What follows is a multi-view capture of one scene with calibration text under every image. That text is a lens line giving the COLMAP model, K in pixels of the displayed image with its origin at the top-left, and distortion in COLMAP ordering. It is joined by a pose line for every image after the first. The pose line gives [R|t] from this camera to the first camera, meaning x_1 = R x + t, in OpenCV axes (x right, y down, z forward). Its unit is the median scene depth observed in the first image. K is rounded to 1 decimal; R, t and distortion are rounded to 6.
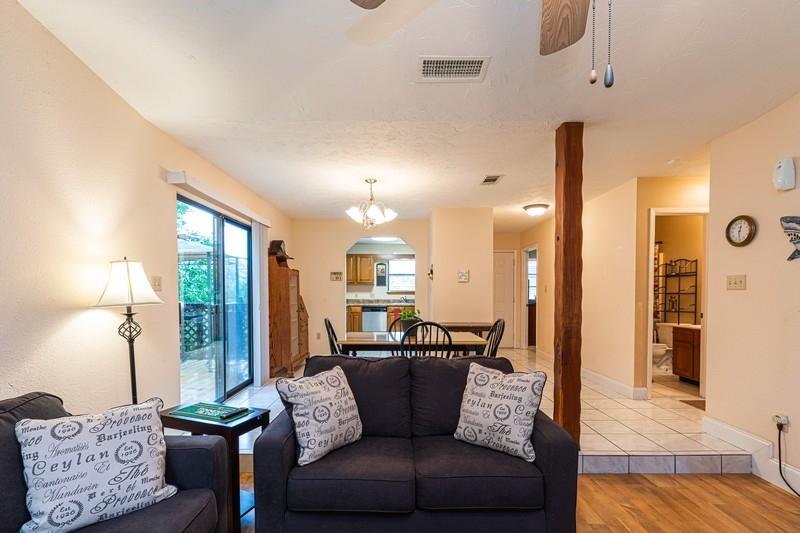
lens RADIAL K [[359.0, 0, 392.9], [0, 359.0, 302.8], [0, 0, 1]] dist [0.009431, -0.002057]
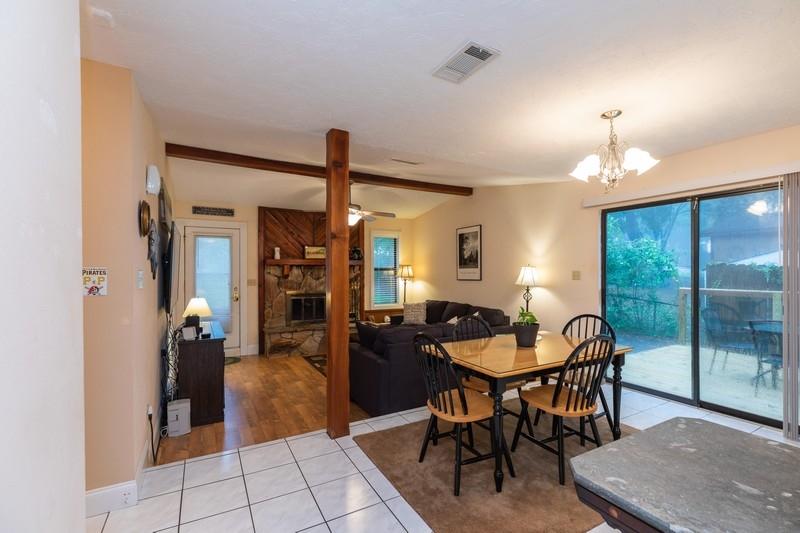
lens RADIAL K [[359.0, 0, 395.5], [0, 359.0, 270.3], [0, 0, 1]] dist [0.009431, -0.002057]
pose [[-0.869995, 0.001921, -0.493058, 0.788206], [-0.011920, 0.999618, 0.024927, -0.095177], [0.492917, 0.027563, -0.869639, 1.814254]]
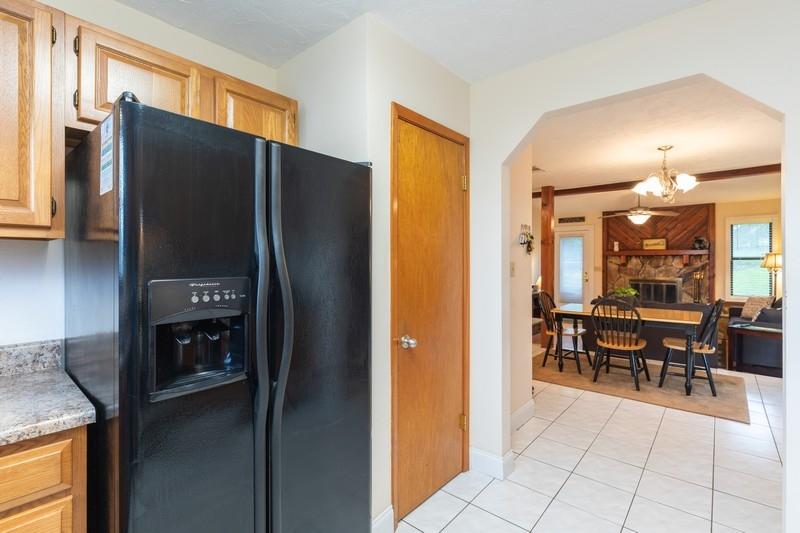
lens RADIAL K [[373.1, 0, 398.8], [0, 373.1, 260.7], [0, 0, 1]] dist [-0.000424, -0.001937]
pose [[-0.763388, 0.000743, 0.645940, -0.197409], [0.020110, 0.999542, 0.022617, -0.124017], [-0.645627, 0.030256, -0.763053, 2.818330]]
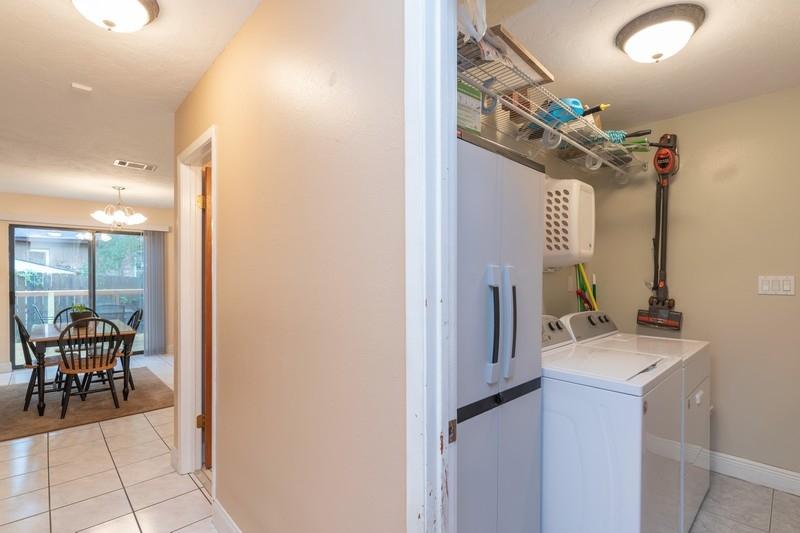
lens RADIAL K [[373.1, 0, 400.2], [0, 373.1, 277.3], [0, 0, 1]] dist [-0.000424, -0.001937]
pose [[0.706819, 0.004968, -0.707377, 1.816883], [-0.023418, 0.999592, -0.016378, -0.077312], [0.707006, 0.028141, 0.706647, 1.070871]]
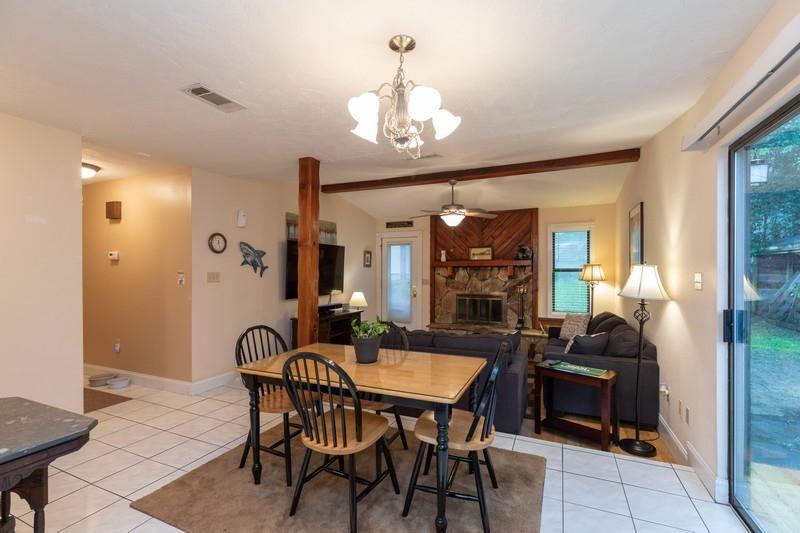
lens RADIAL K [[359.0, 0, 402.5], [0, 359.0, 271.0], [0, 0, 1]] dist [0.009431, -0.002057]
pose [[-0.917896, 0.001118, 0.396820, -0.308025], [0.011719, 0.999636, 0.024290, -0.096376], [-0.396649, 0.026946, -0.917575, 1.858906]]
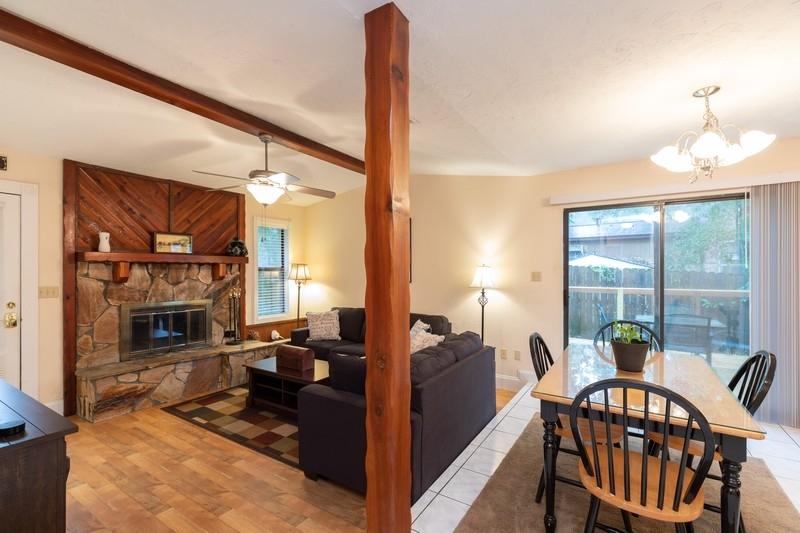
lens RADIAL K [[359.0, 0, 398.6], [0, 359.0, 271.0], [0, 0, 1]] dist [0.009431, -0.002057]
pose [[-0.527896, 0.000702, -0.849309, 0.882774], [-0.023415, 0.999608, 0.015380, -0.077159], [0.848986, 0.028006, -0.527673, 1.193905]]
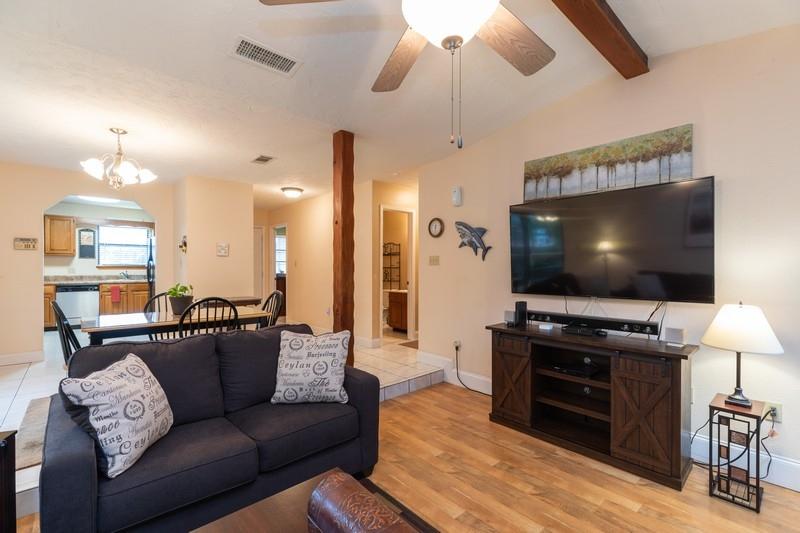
lens RADIAL K [[359.0, 0, 379.5], [0, 359.0, 271.2], [0, 0, 1]] dist [0.009431, -0.002057]
pose [[0.758928, -0.006423, 0.651142, -0.193307], [0.017667, 0.999786, -0.010729, 0.002343], [-0.650934, 0.019646, 0.758880, -0.013994]]
